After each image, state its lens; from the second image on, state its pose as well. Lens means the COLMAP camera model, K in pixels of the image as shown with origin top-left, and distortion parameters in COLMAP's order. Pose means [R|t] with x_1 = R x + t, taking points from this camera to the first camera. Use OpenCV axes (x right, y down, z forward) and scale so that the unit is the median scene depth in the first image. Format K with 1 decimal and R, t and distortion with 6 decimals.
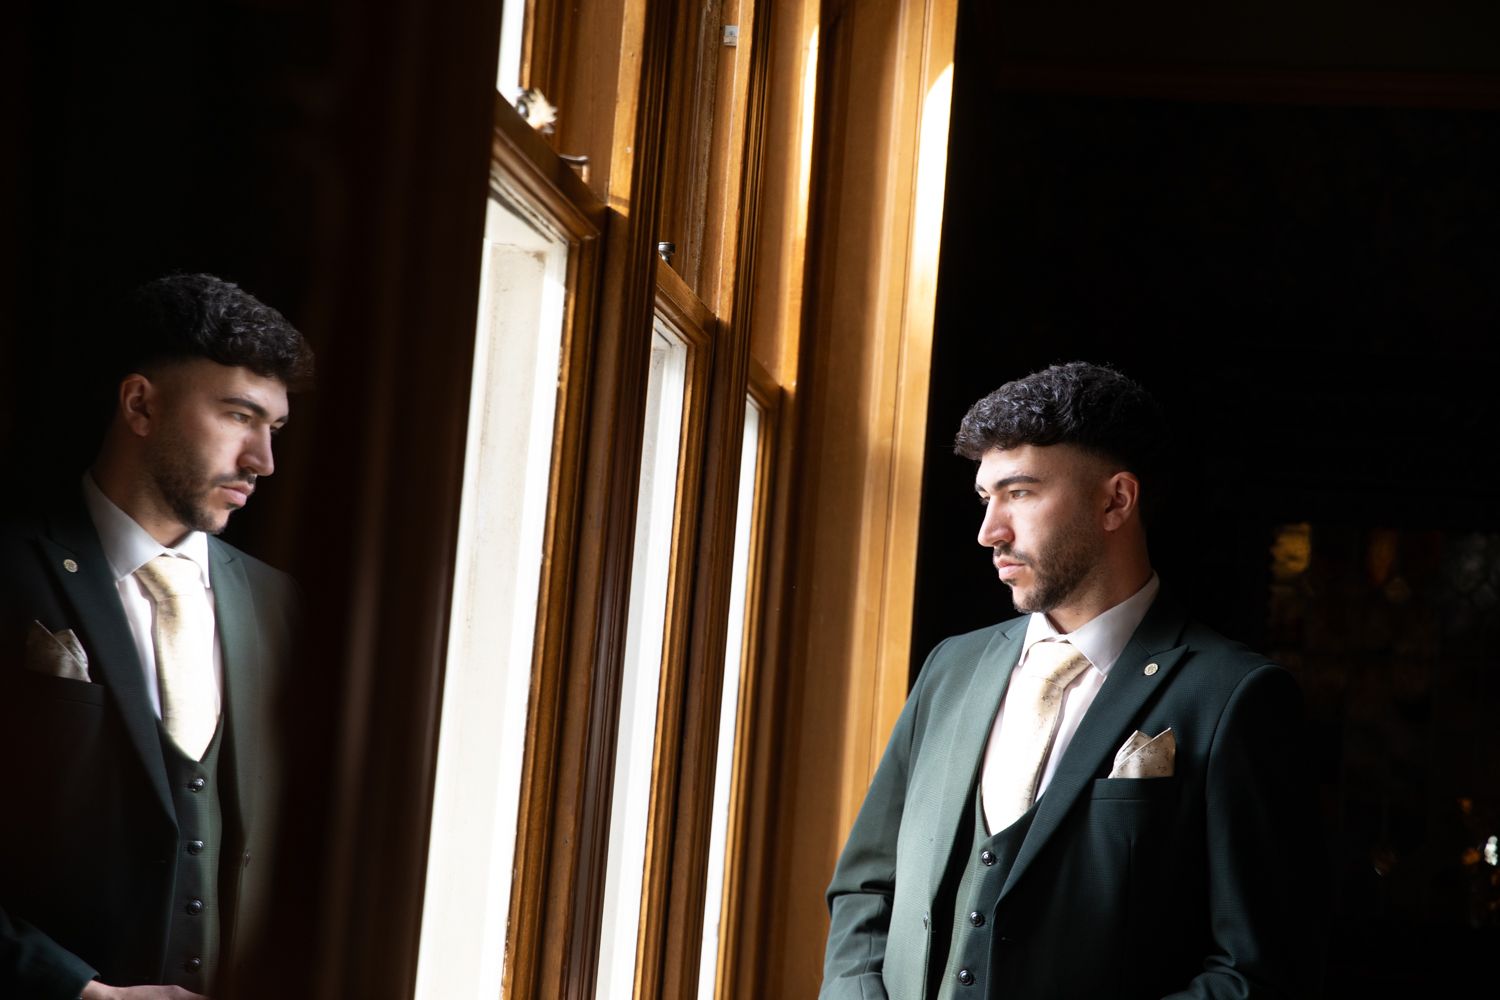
lens RADIAL K [[2725.8, 0, 723.4], [0, 2725.8, 534.2], [0, 0, 1]] dist [0.224100, 0.000000]
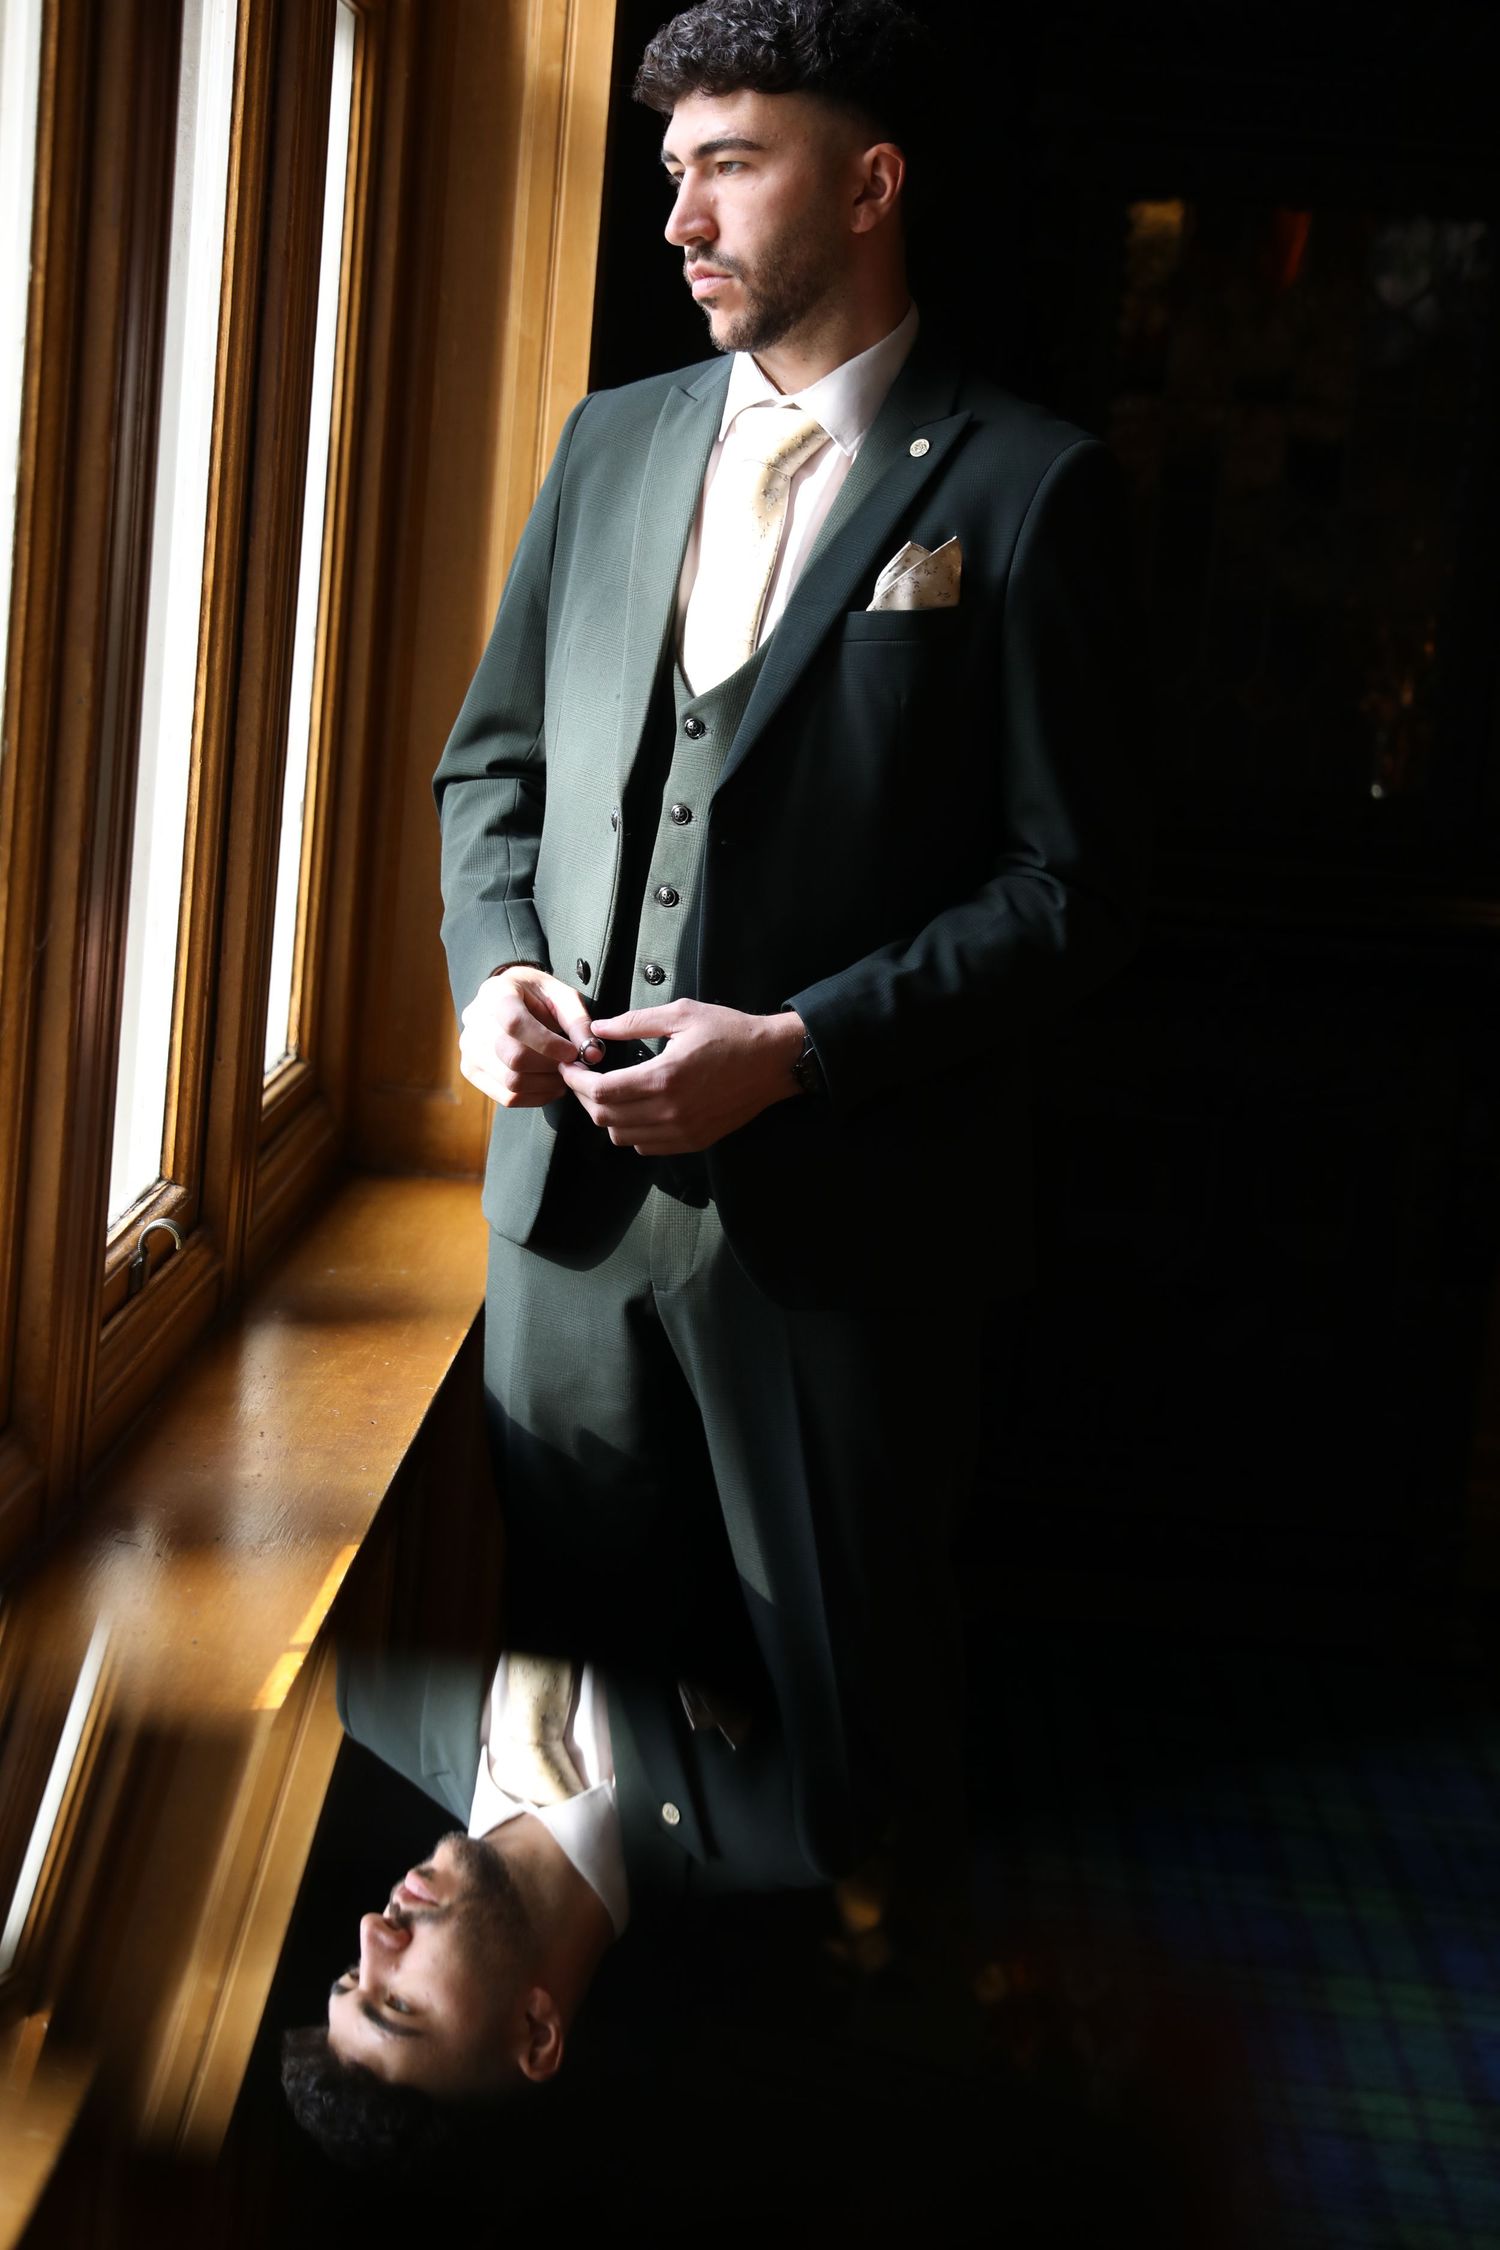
lens RADIAL K [[4088.7, 0, 752.9], [0, 4088.7, 1134.5], [0, 0, 1]] dist [0.224100, 0.000000]
pose [[0.994154, -0.004995, 0.107860, -0.001465], [-0.019704, 0.973764, 0.226704, -0.014834], [-0.106163, -0.227503, 0.967973, -0.032497]]
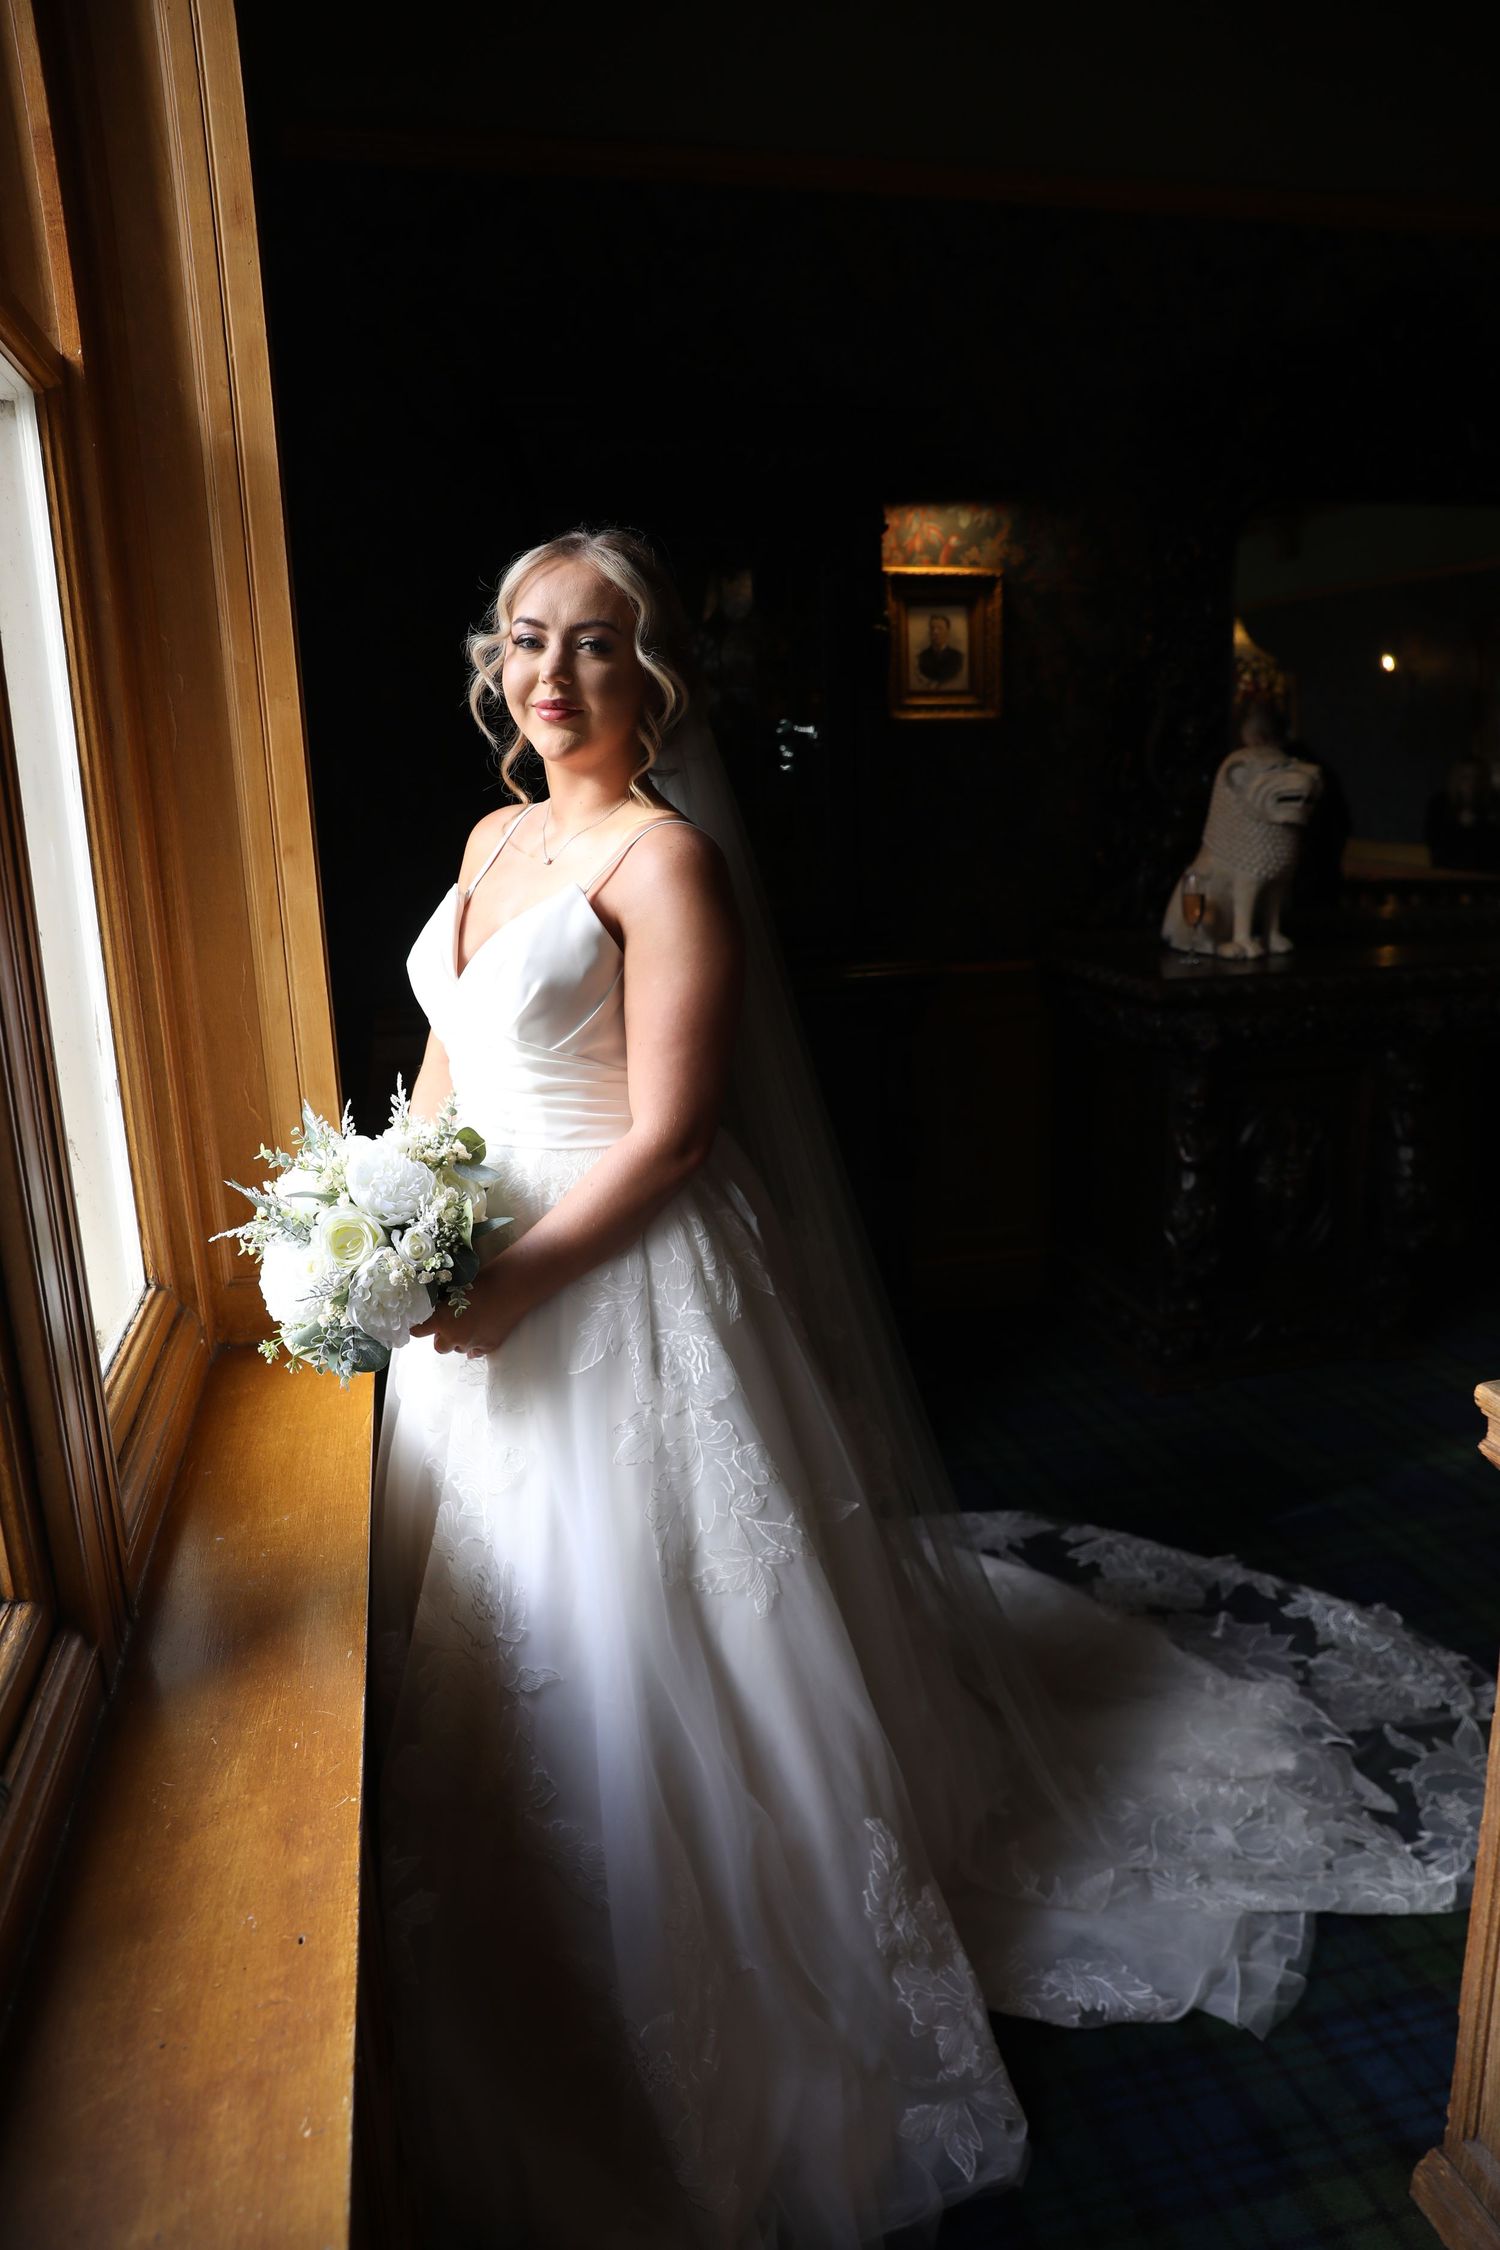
lens RADIAL K [[1575.7, 0, 759.5], [0, 1575.7, 1133.3], [0, 0, 1]] dist [-0.029837, 0.012040]
pose [[0.929369, -0.186508, 0.318572, 0.028624], [0.086643, 0.949083, 0.302878, 0.040723], [-0.358840, -0.253883, 0.898208, 0.631160]]
